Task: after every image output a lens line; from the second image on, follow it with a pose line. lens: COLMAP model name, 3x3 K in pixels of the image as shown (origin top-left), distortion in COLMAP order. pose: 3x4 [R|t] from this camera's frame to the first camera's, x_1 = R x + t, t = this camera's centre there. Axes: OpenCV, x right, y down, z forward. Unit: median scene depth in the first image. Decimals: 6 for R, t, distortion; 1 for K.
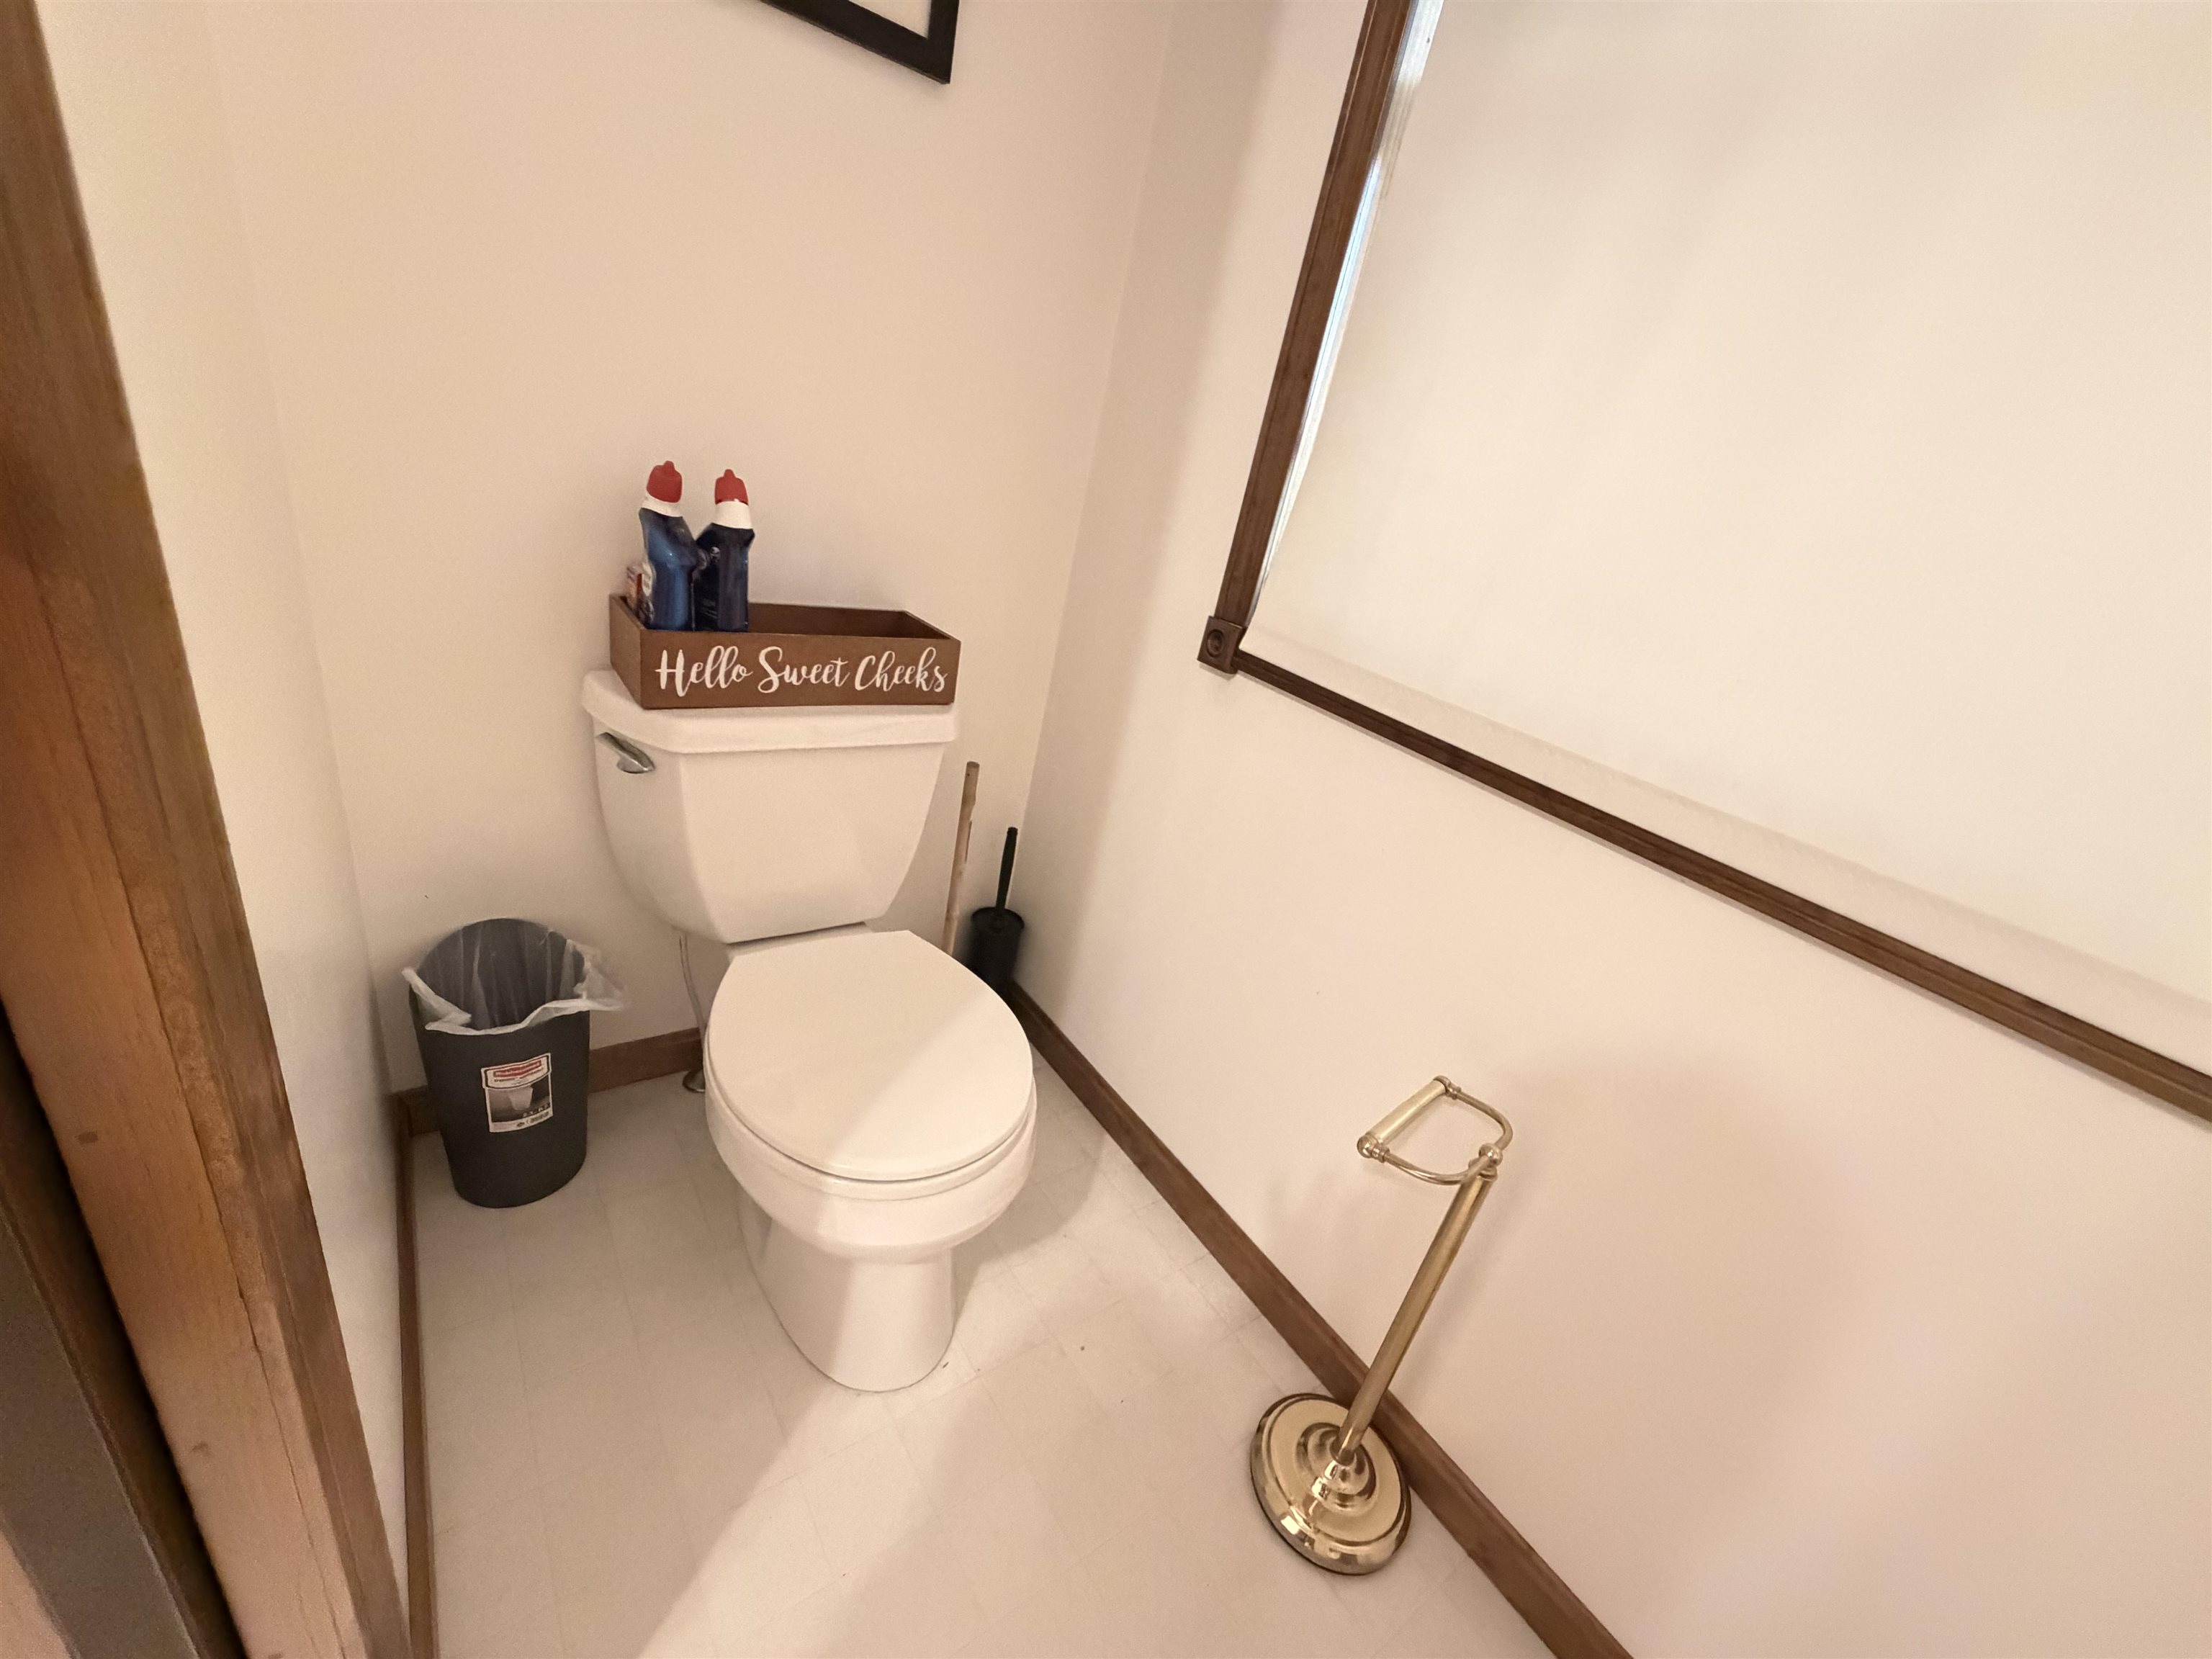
lens RADIAL K [[890.7, 0, 1102.9], [0, 890.7, 831.4], [0, 0, 1]] dist [0.000539, -0.000329]
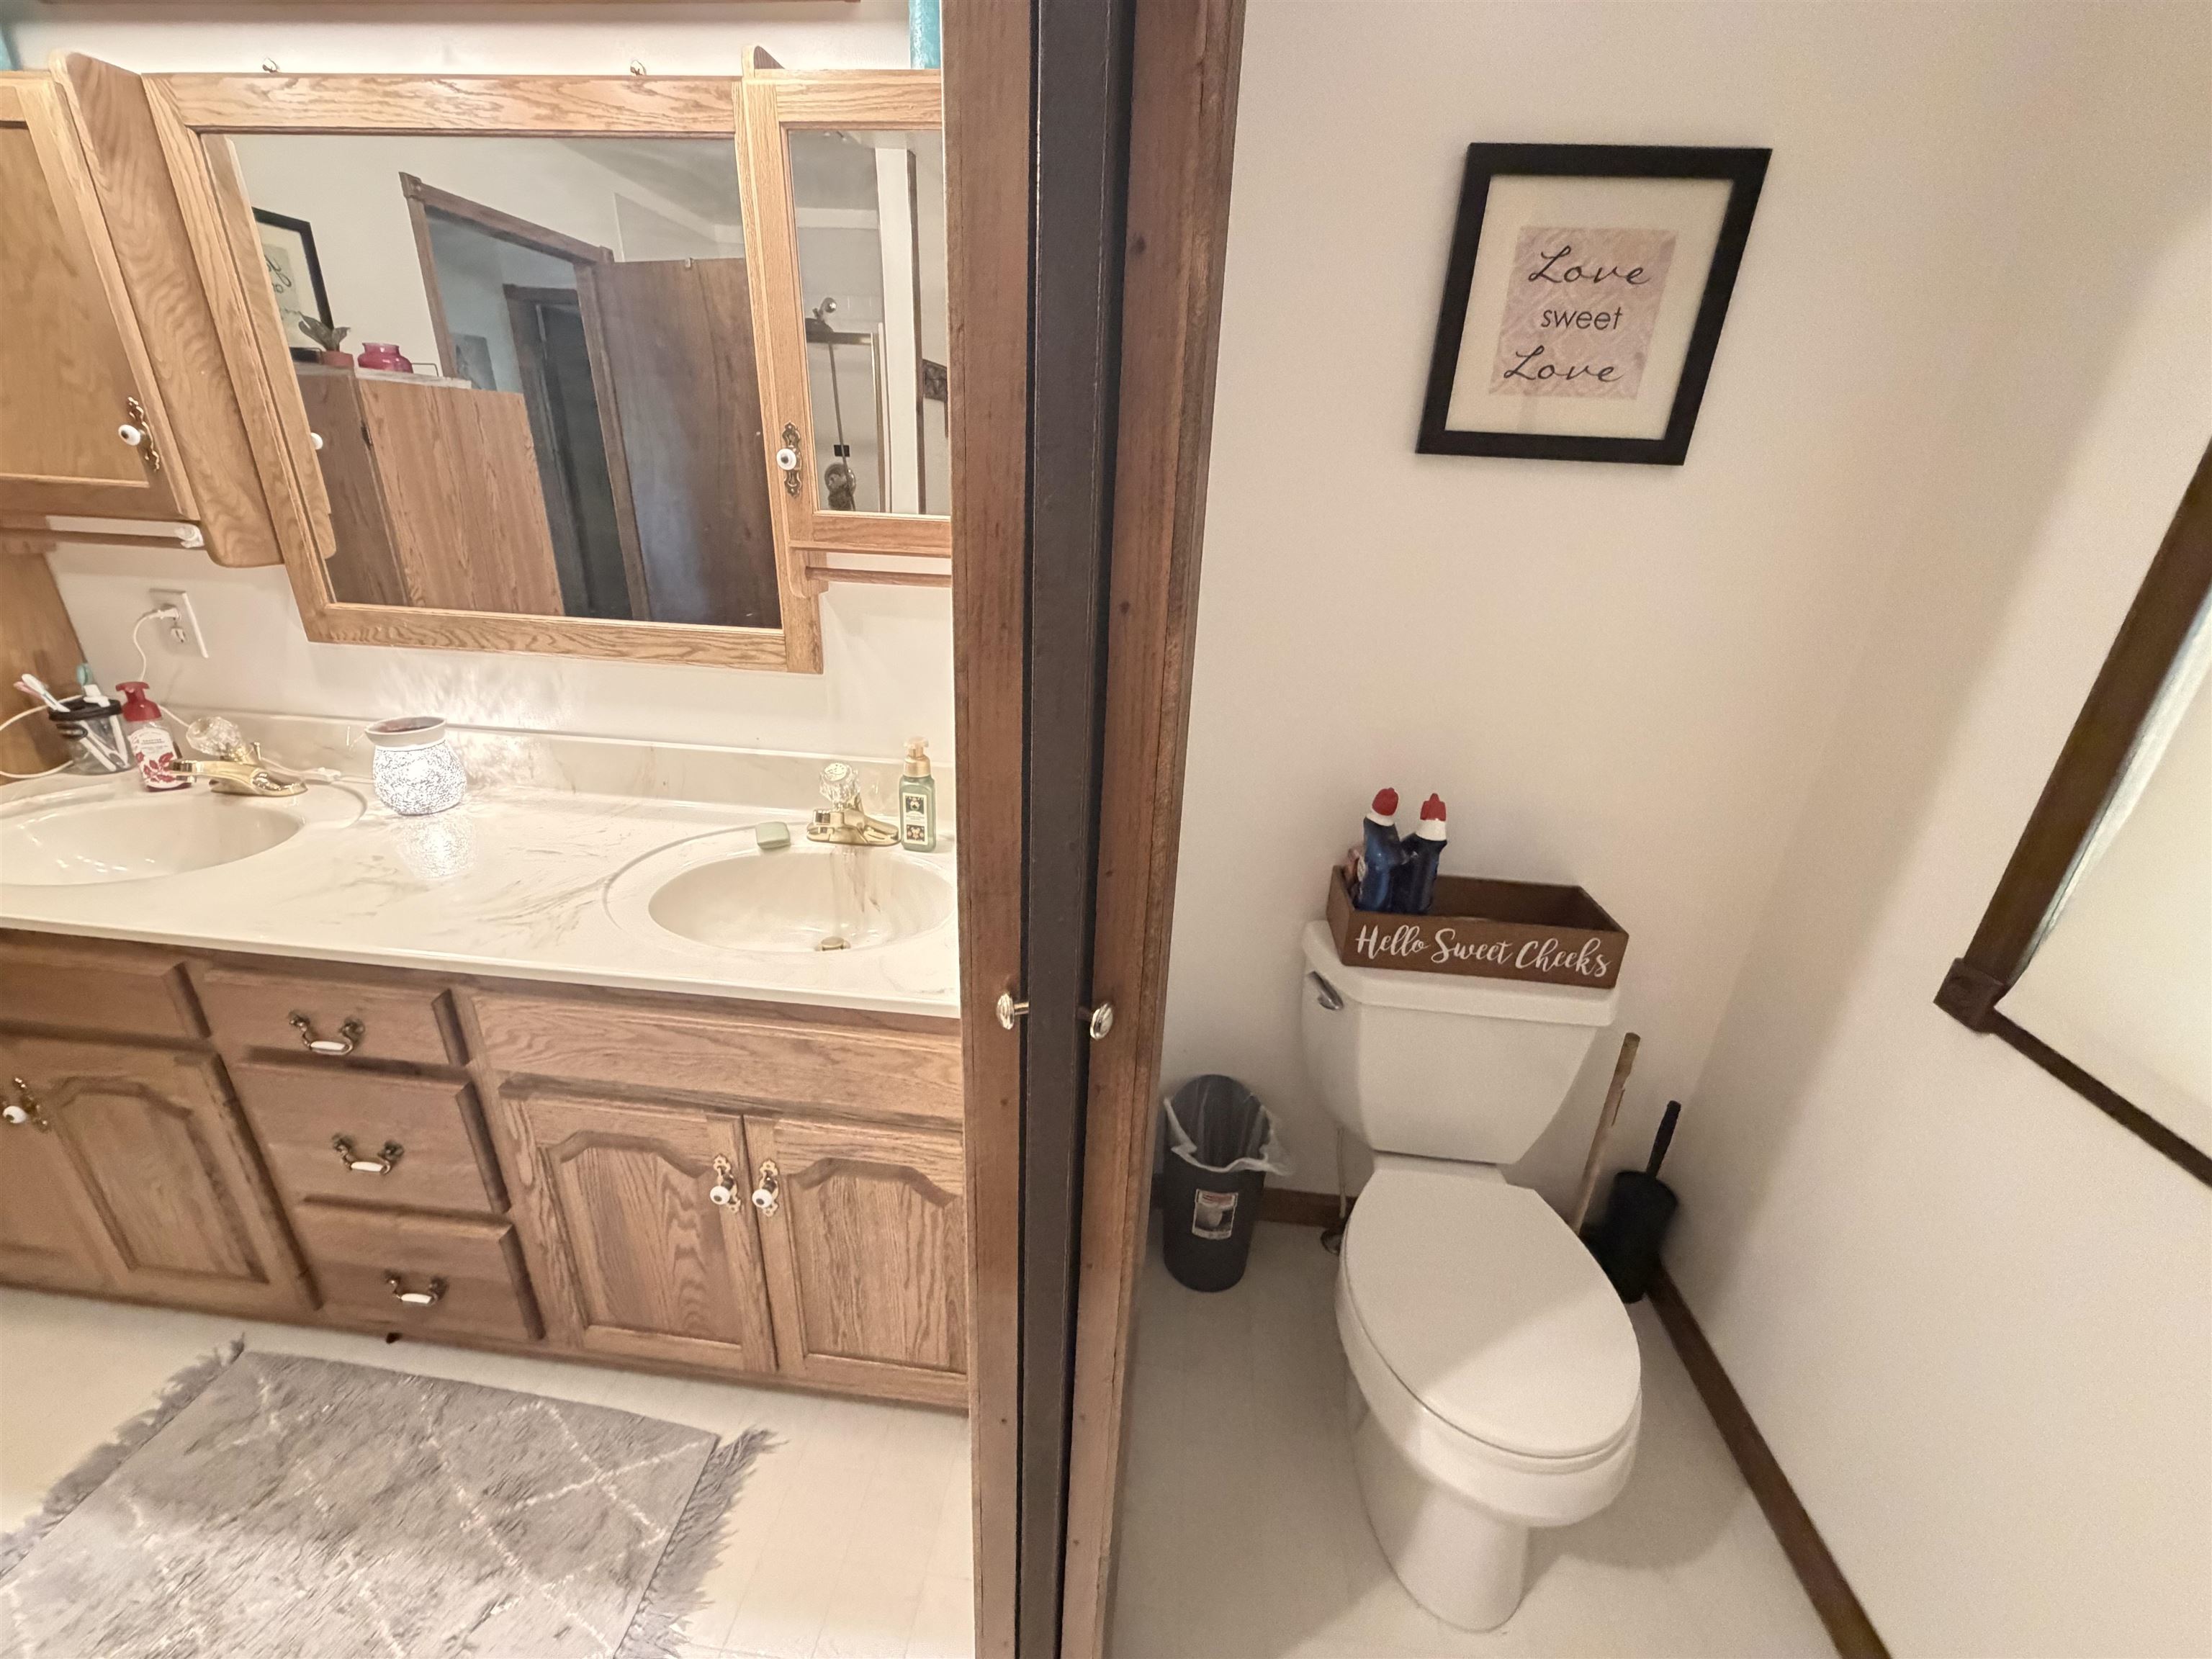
lens RADIAL K [[890.7, 0, 1101.8], [0, 890.7, 831.8], [0, 0, 1]] dist [0.000539, -0.000329]
pose [[0.736931, 0.097681, -0.668873, 0.081514], [-0.179539, 0.982248, -0.054362, -0.180599], [0.651688, 0.160150, 0.741387, -0.230988]]
